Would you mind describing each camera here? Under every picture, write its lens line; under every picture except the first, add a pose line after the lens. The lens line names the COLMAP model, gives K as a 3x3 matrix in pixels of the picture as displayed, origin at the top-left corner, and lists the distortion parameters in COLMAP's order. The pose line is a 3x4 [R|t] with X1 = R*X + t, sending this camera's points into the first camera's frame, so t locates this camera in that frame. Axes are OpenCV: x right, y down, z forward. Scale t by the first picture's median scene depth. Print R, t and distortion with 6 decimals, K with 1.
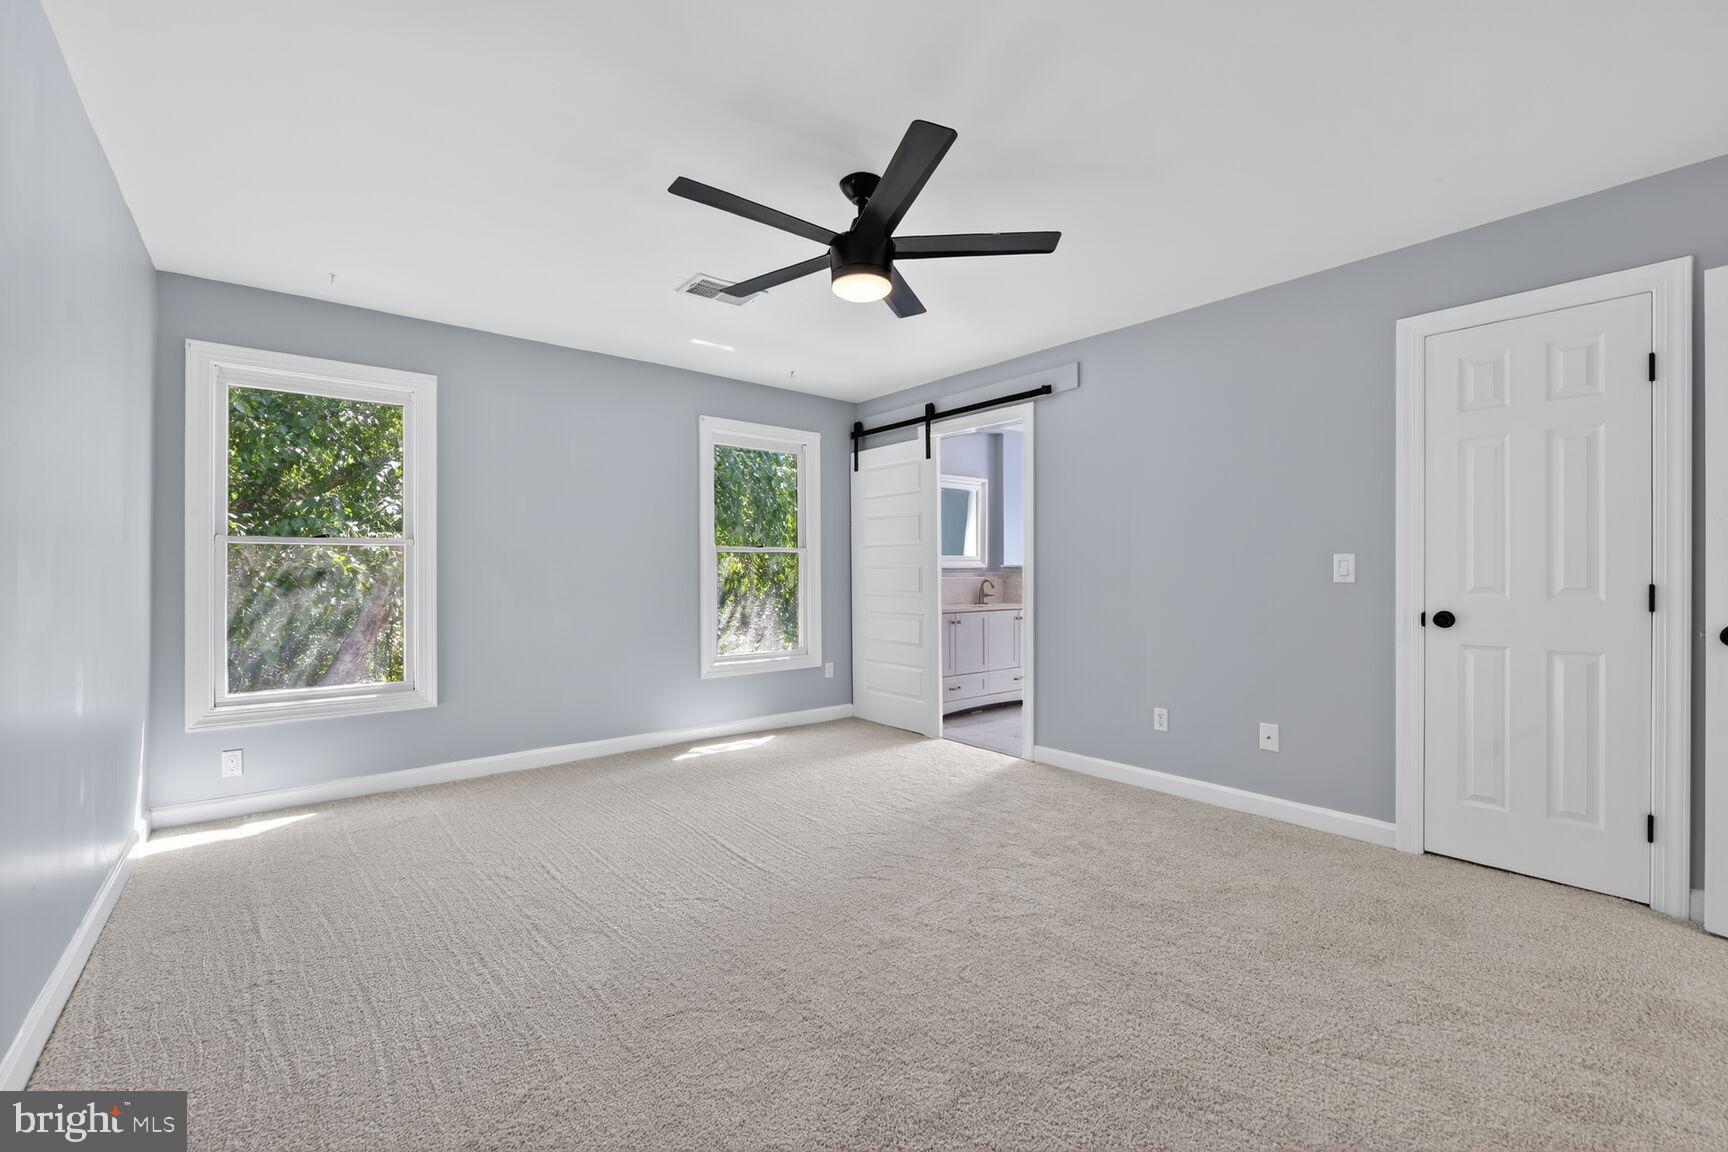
lens RADIAL K [[700.7, 0, 864.0], [0, 700.7, 576.0], [0, 0, 1]] dist [-0.010642, -0.000127]
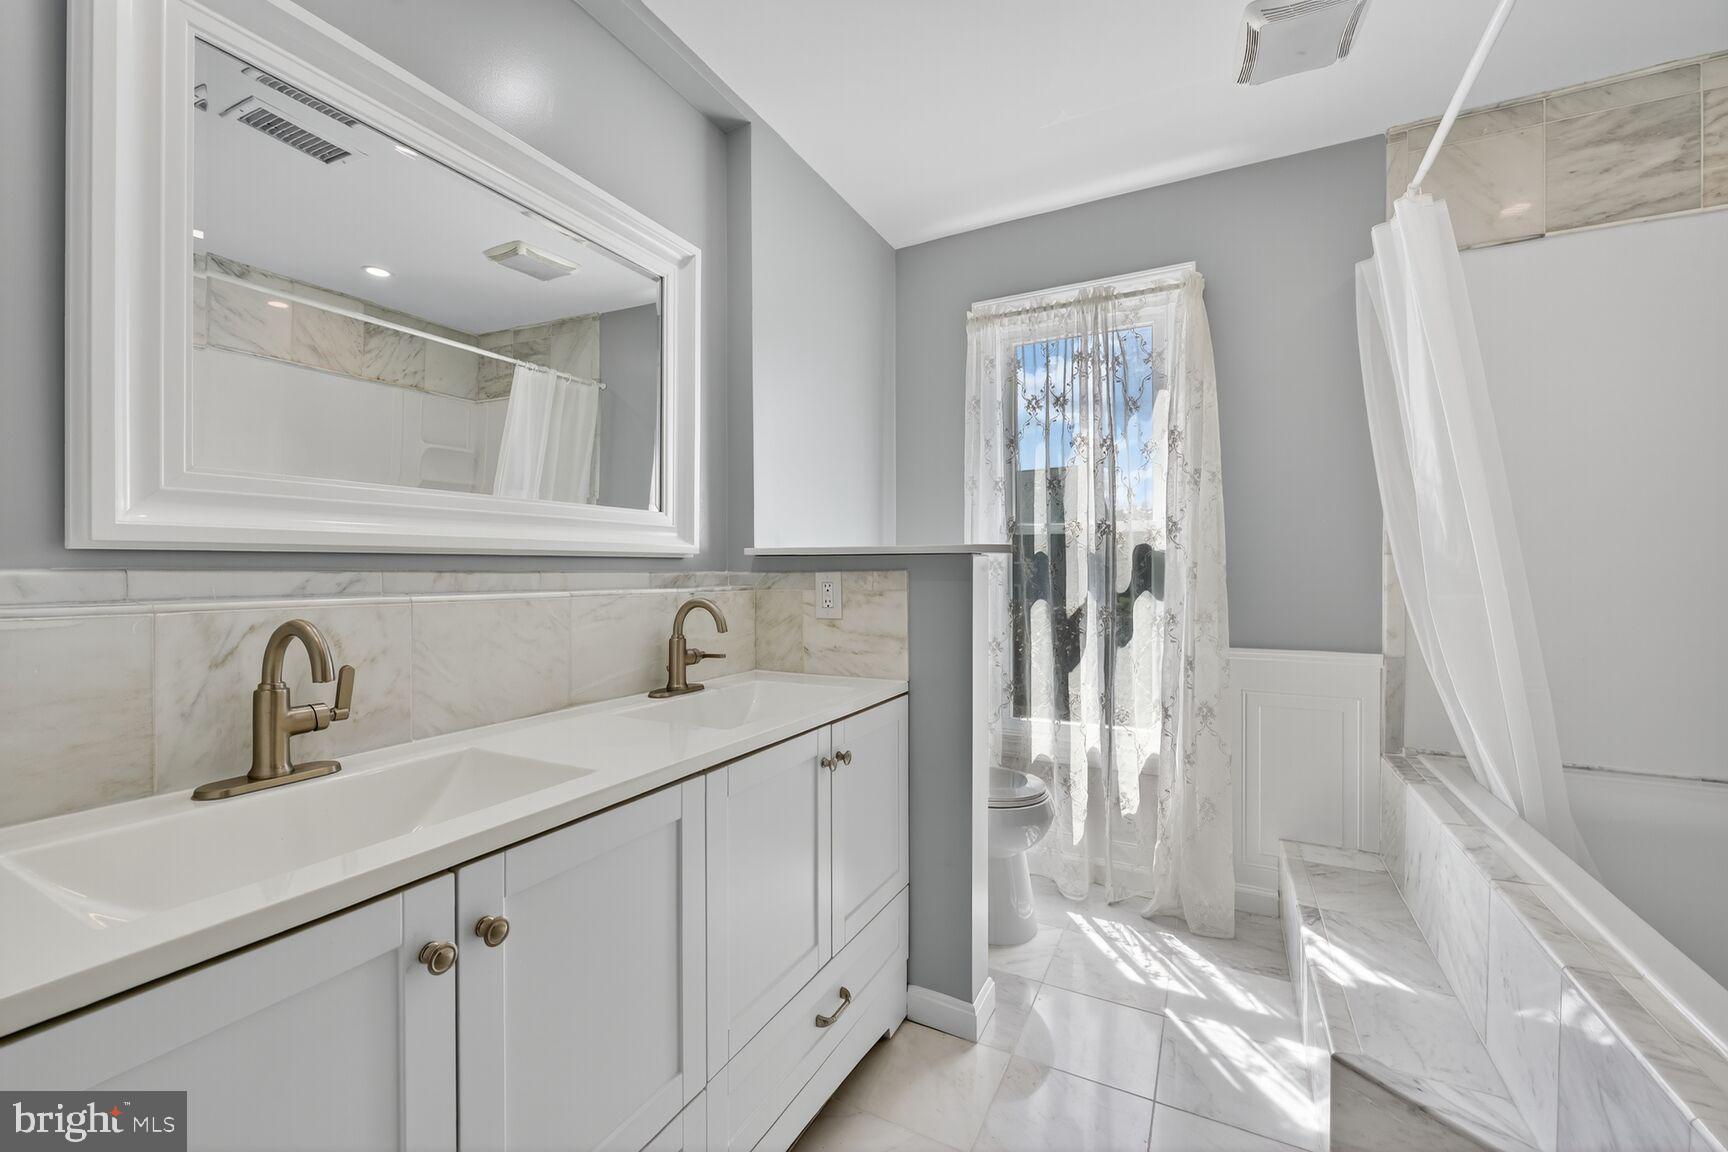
lens RADIAL K [[682.0, 0, 864.0], [0, 682.0, 576.0], [0, 0, 1]] dist [-0.013995, -0.000115]
pose [[0.927423, -0.008437, 0.373919, 0.133345], [0.000881, 0.999792, 0.020373, -0.009937], [-0.374014, -0.018565, 0.927237, 0.716000]]
